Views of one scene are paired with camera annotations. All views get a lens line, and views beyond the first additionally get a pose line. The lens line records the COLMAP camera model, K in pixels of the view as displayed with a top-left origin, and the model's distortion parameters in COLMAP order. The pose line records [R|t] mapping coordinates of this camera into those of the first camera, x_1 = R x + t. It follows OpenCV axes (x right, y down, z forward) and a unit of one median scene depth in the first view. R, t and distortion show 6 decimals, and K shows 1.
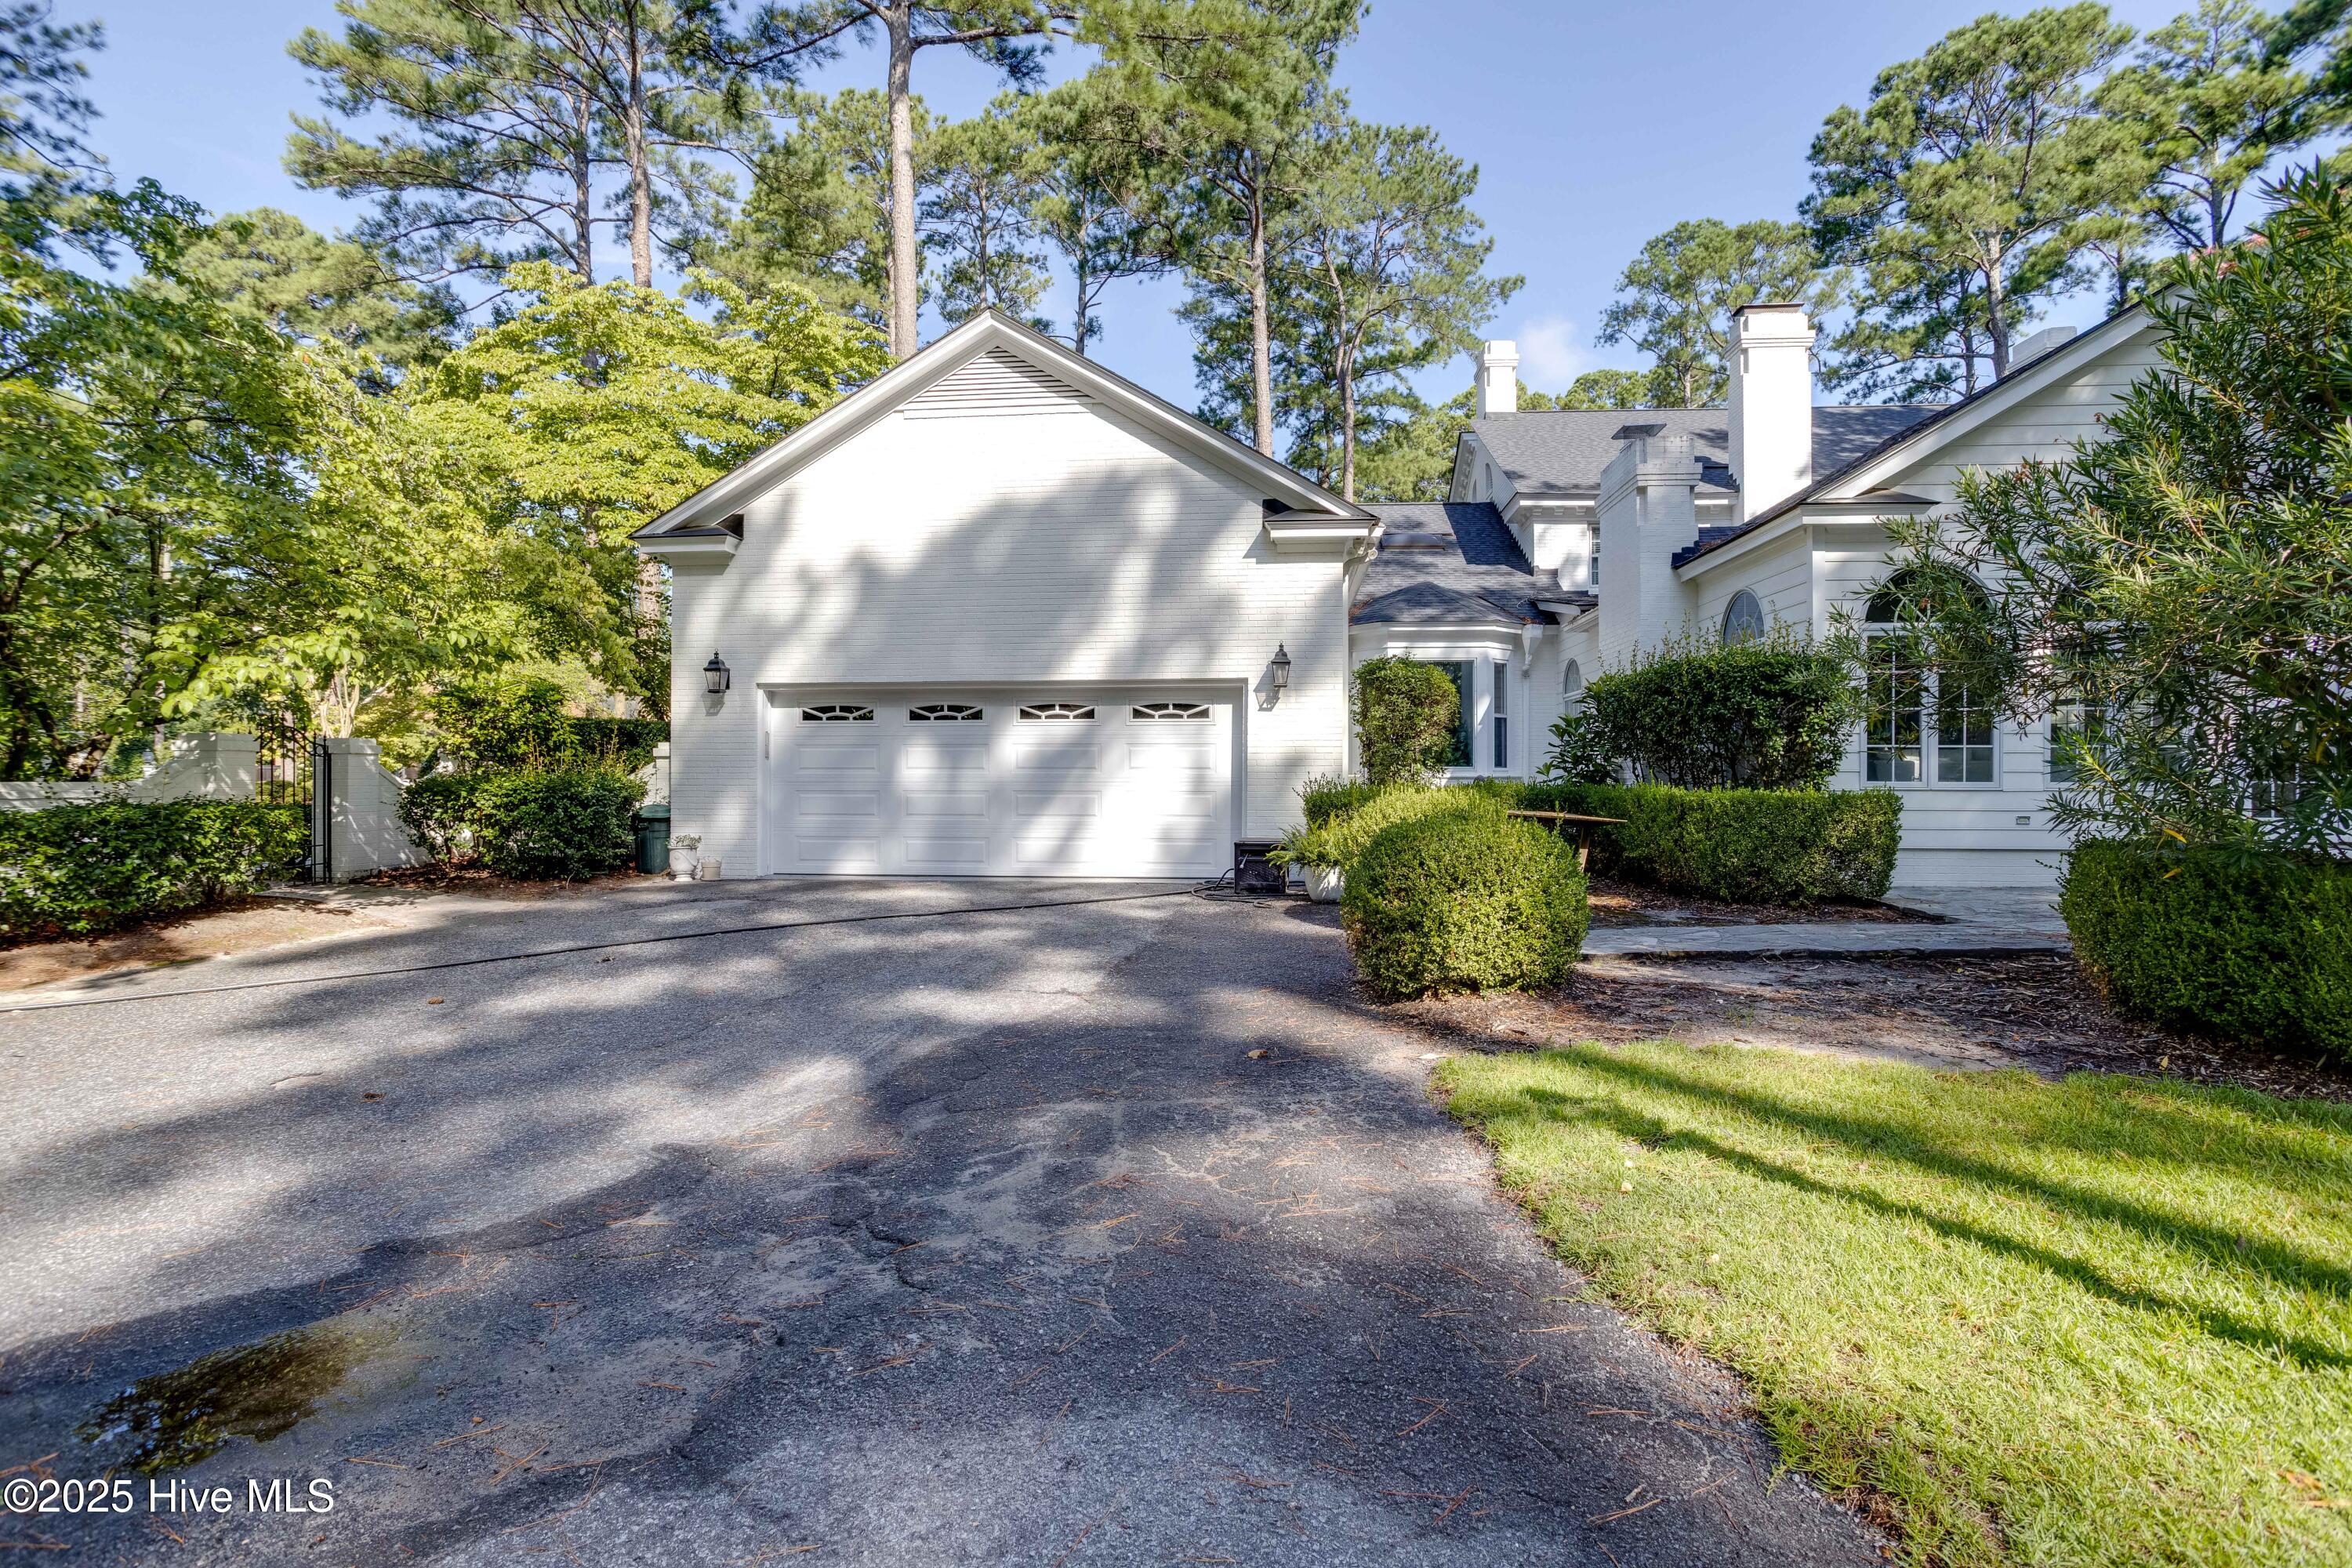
lens RADIAL K [[1127.8, 0, 1178.5], [0, 1127.8, 771.1], [0, 0, 1]] dist [-0.064971, 0.032120]
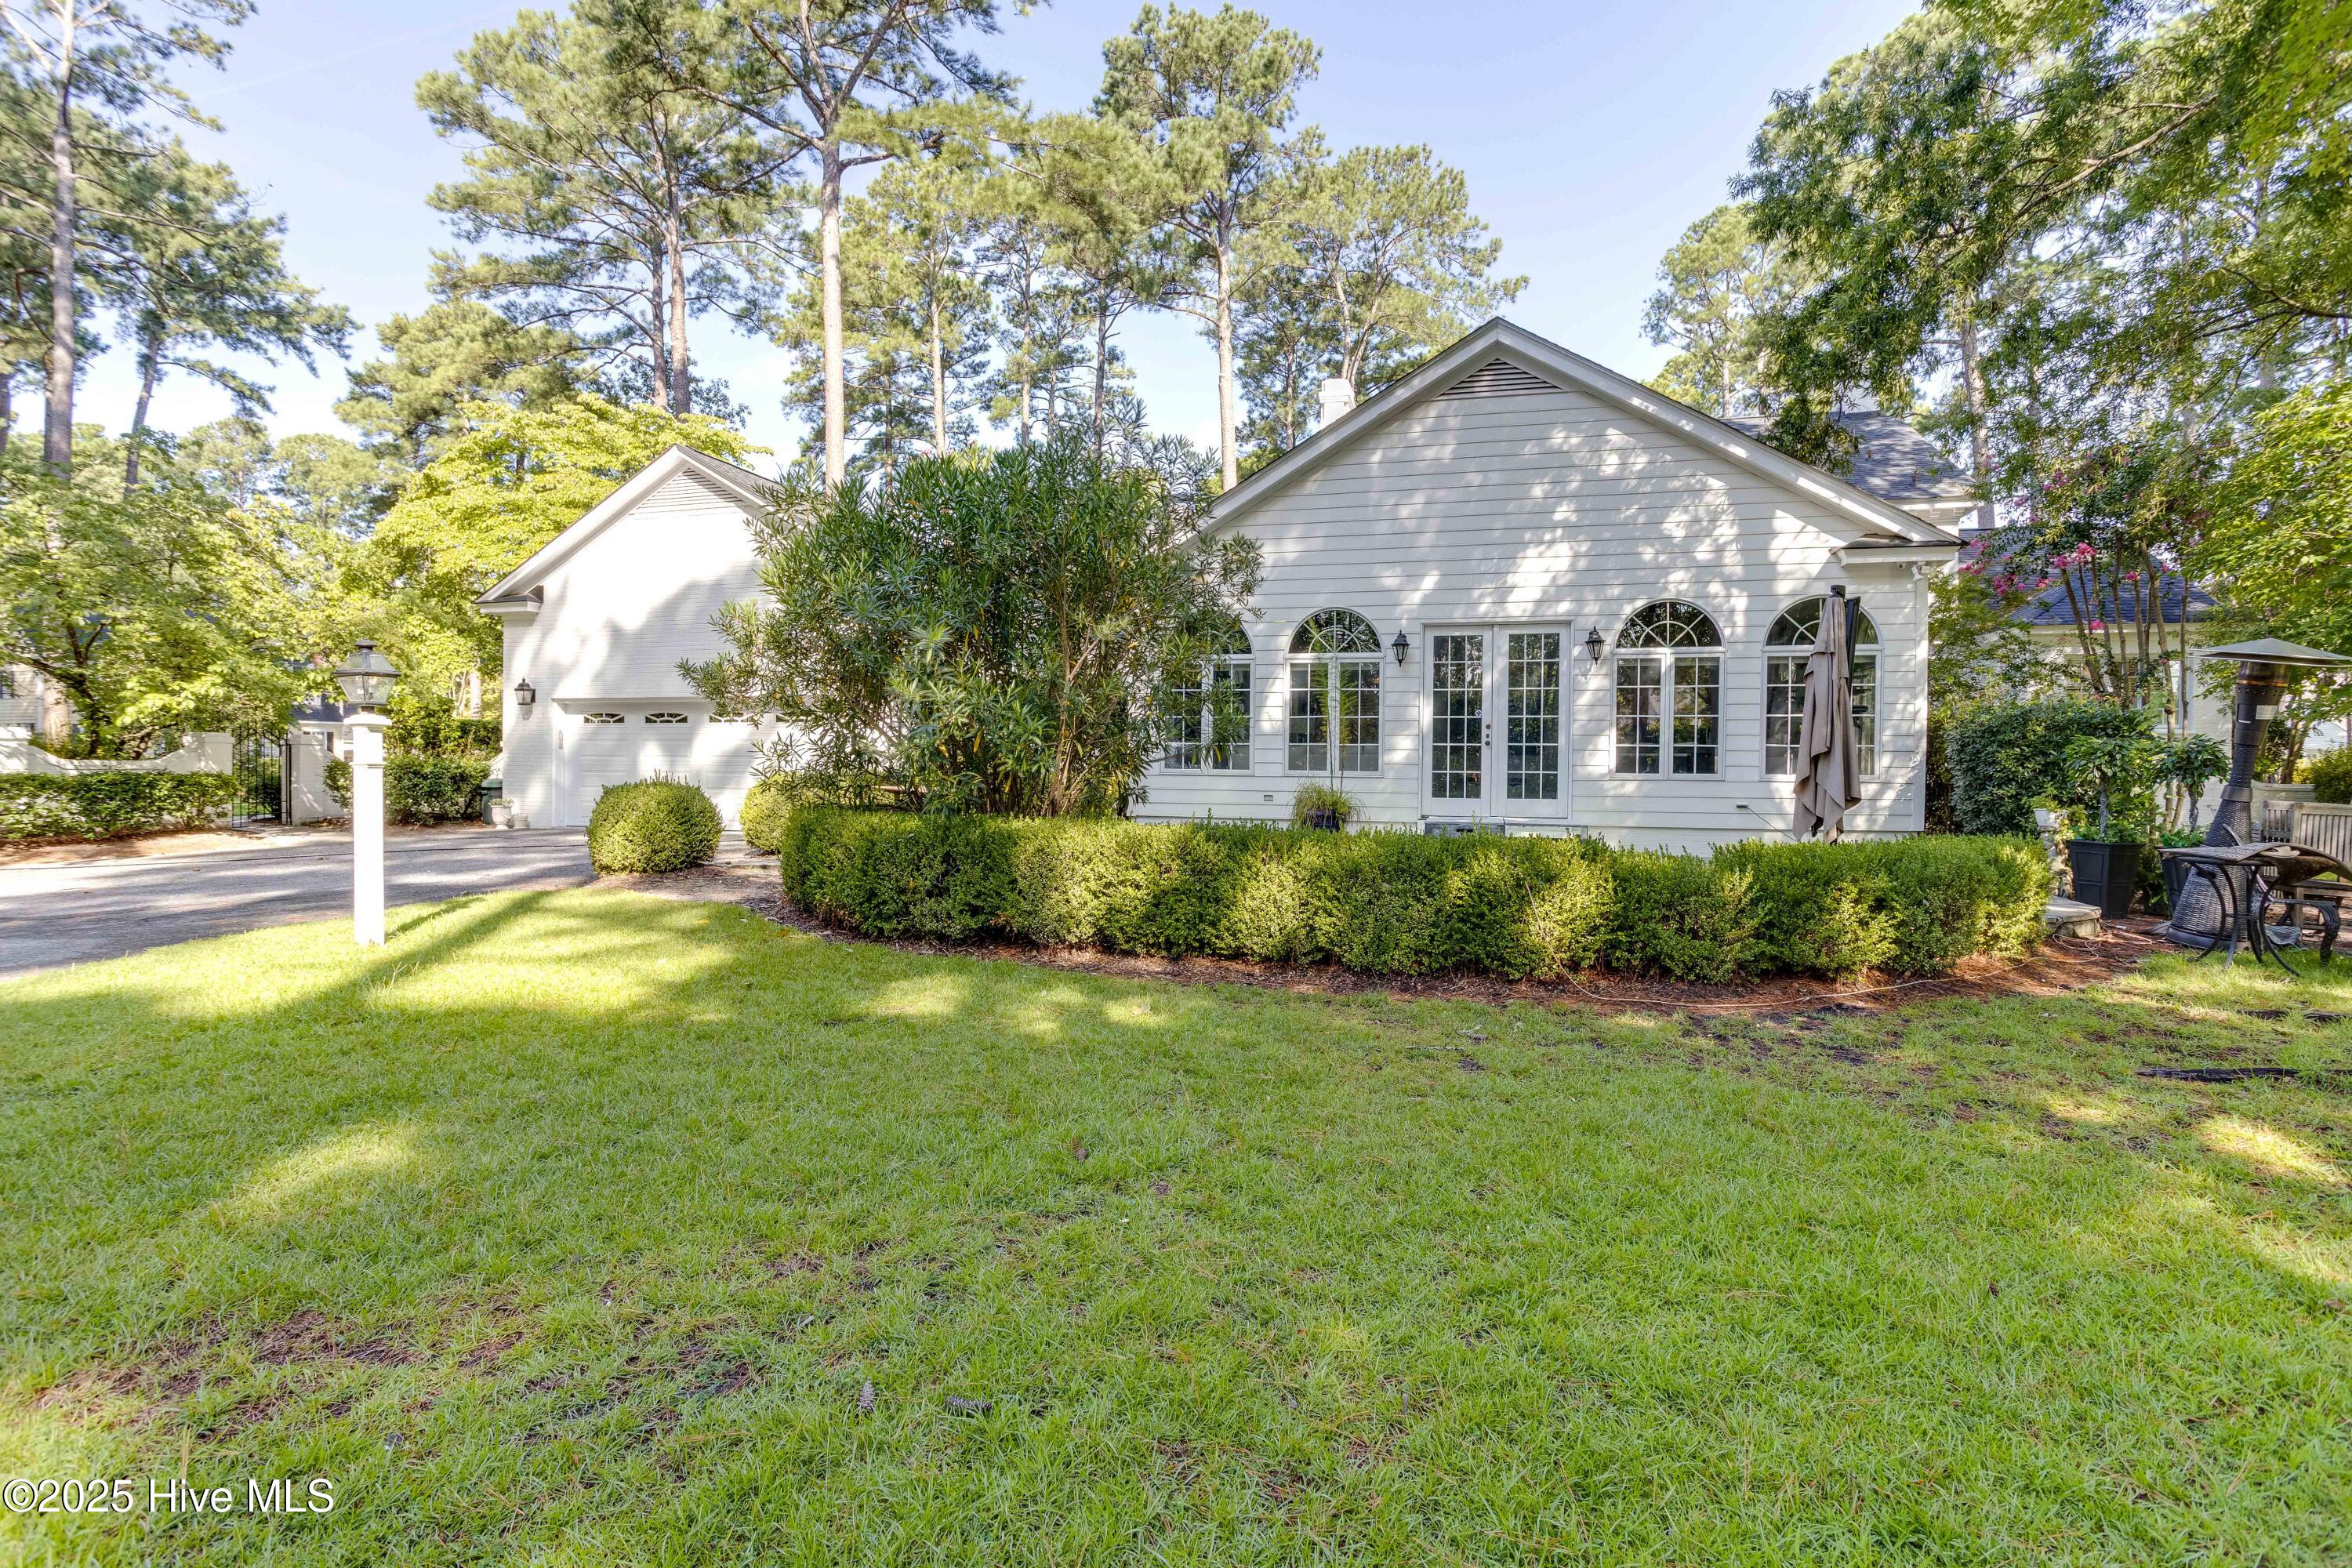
lens RADIAL K [[1145.5, 0, 1178.8], [0, 1145.5, 759.8], [0, 0, 1]] dist [-0.052324, 0.029918]
pose [[0.982353, 0.006399, -0.186925, 0.370714], [-0.006322, 0.999980, 0.001006, -0.001443], [0.186928, 0.000194, 0.982374, -0.168477]]
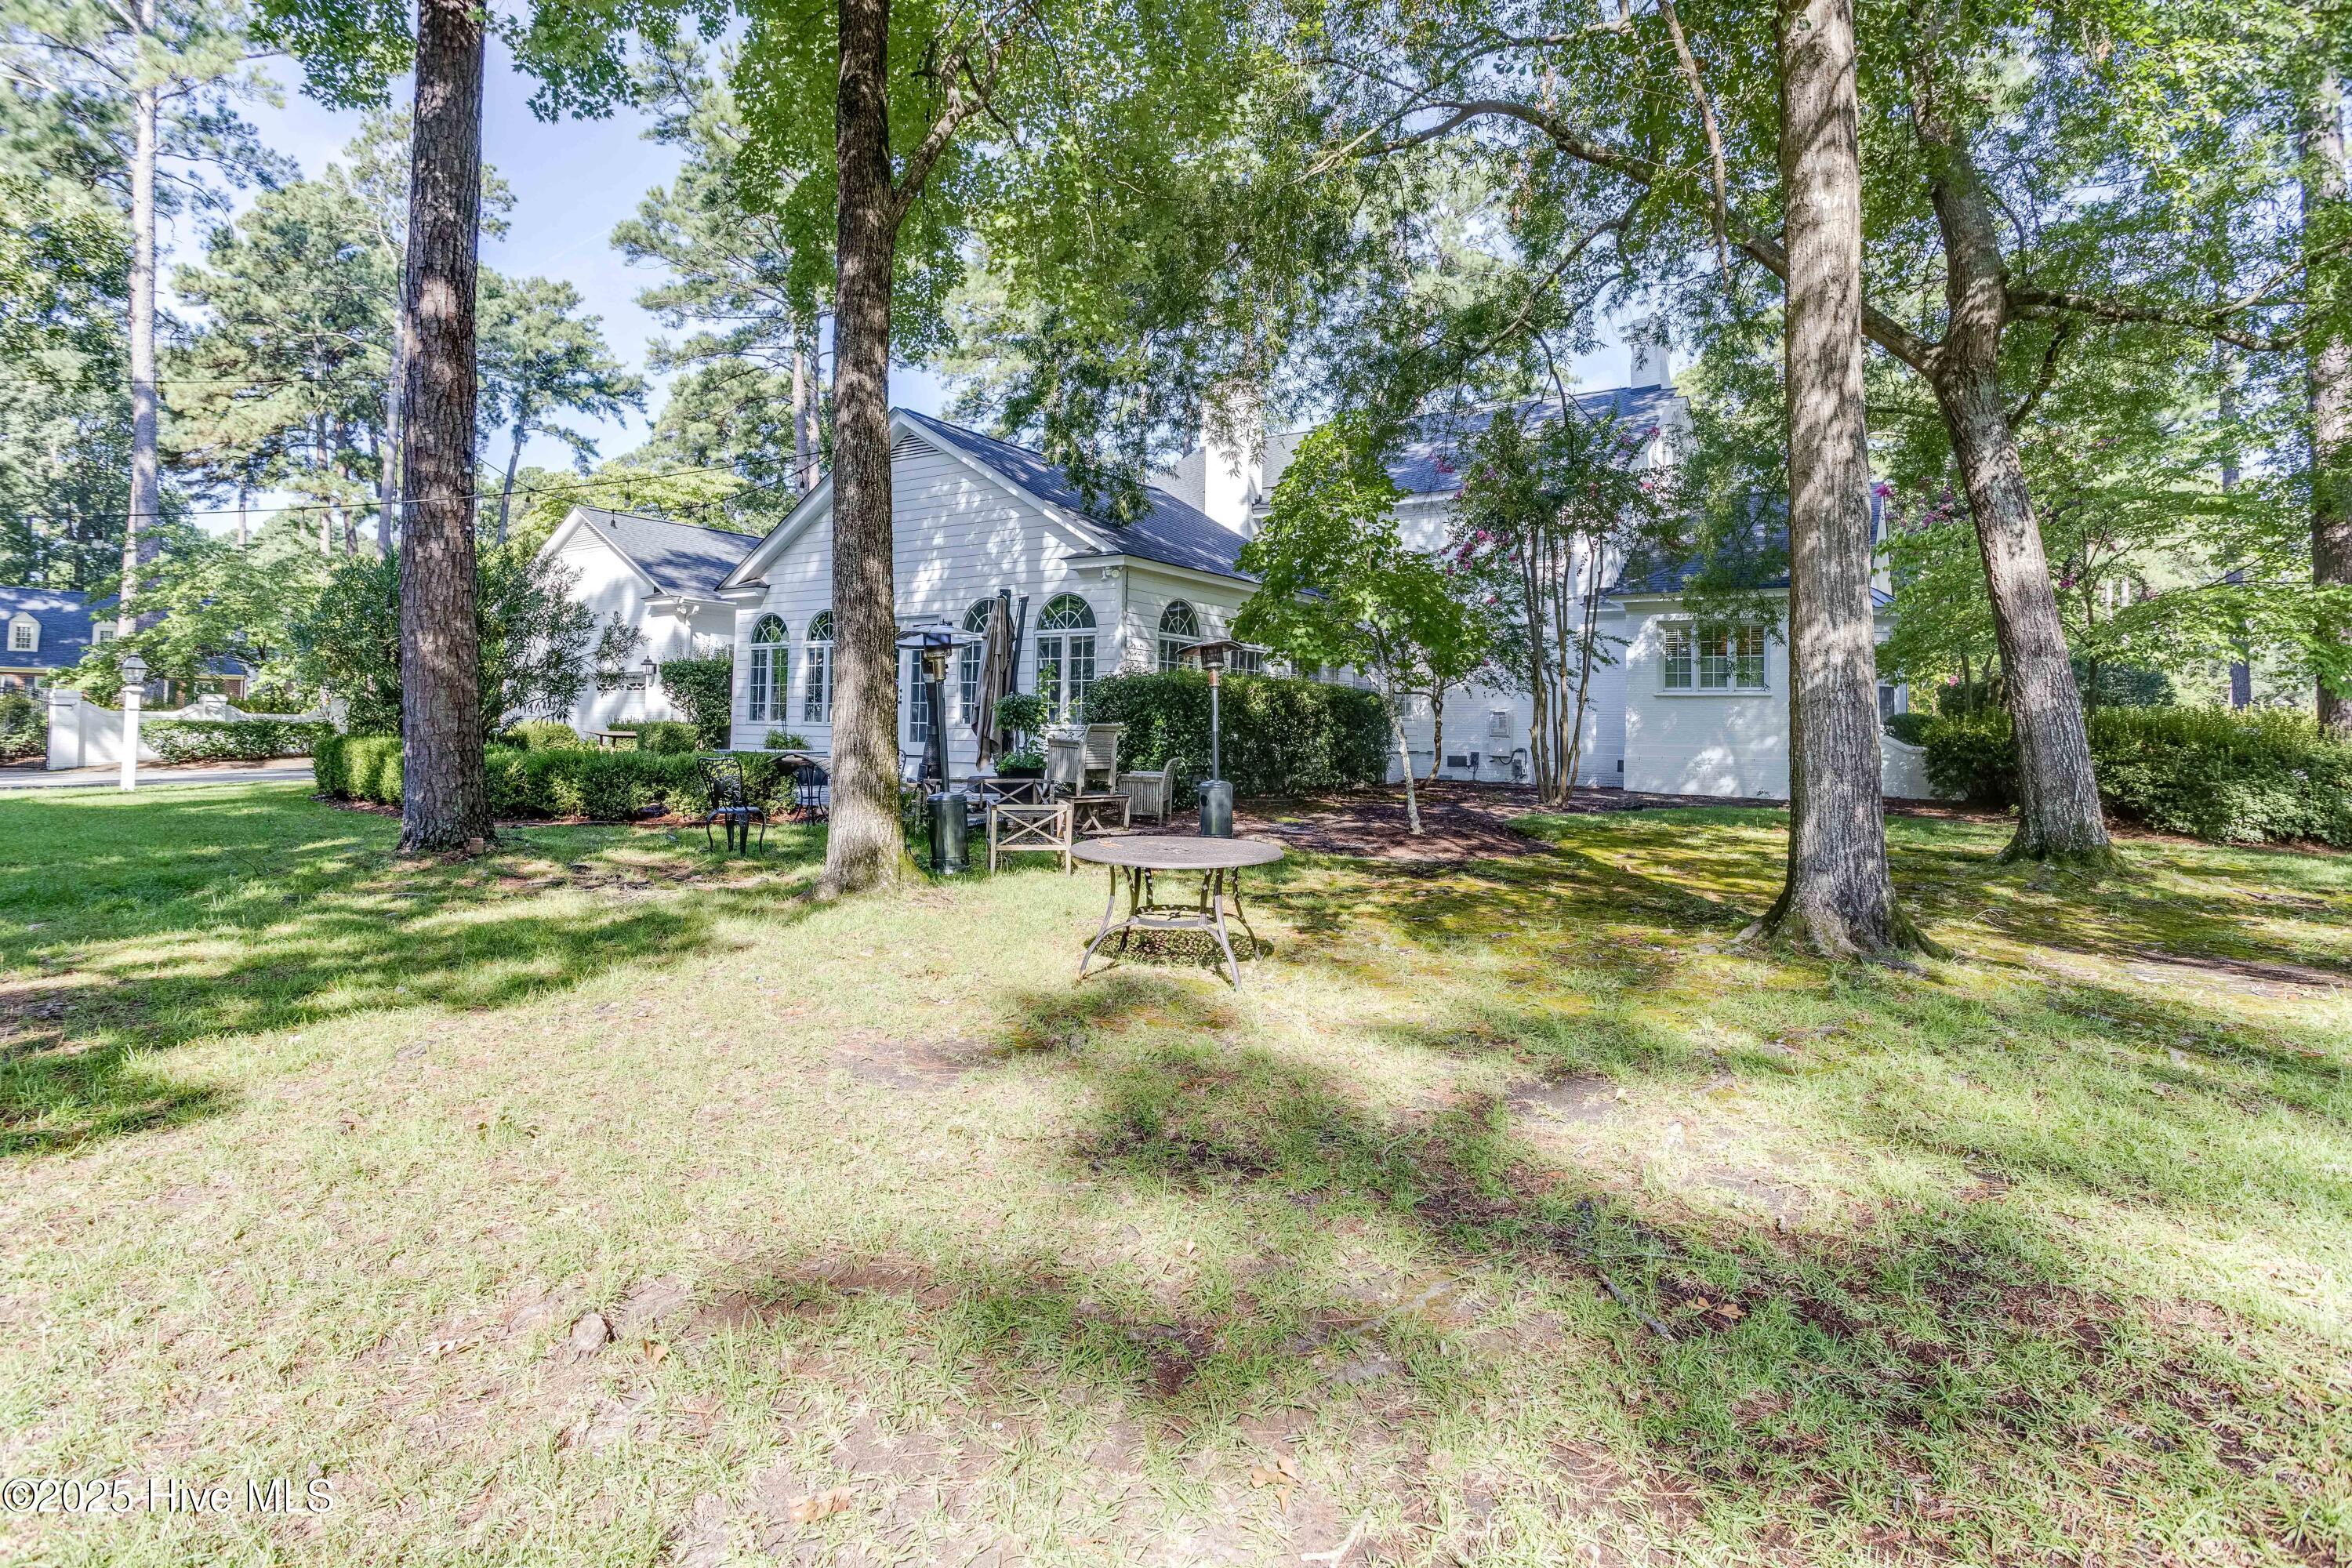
lens RADIAL K [[1111.4, 0, 1176.5], [0, 1111.4, 695.1], [0, 0, 1]] dist [0.000090, 0.000032]
pose [[0.876928, -0.002630, -0.480614, 0.966208], [-0.004380, 0.999900, -0.013463, -0.004141], [0.480602, 0.013911, 0.876829, -0.187207]]
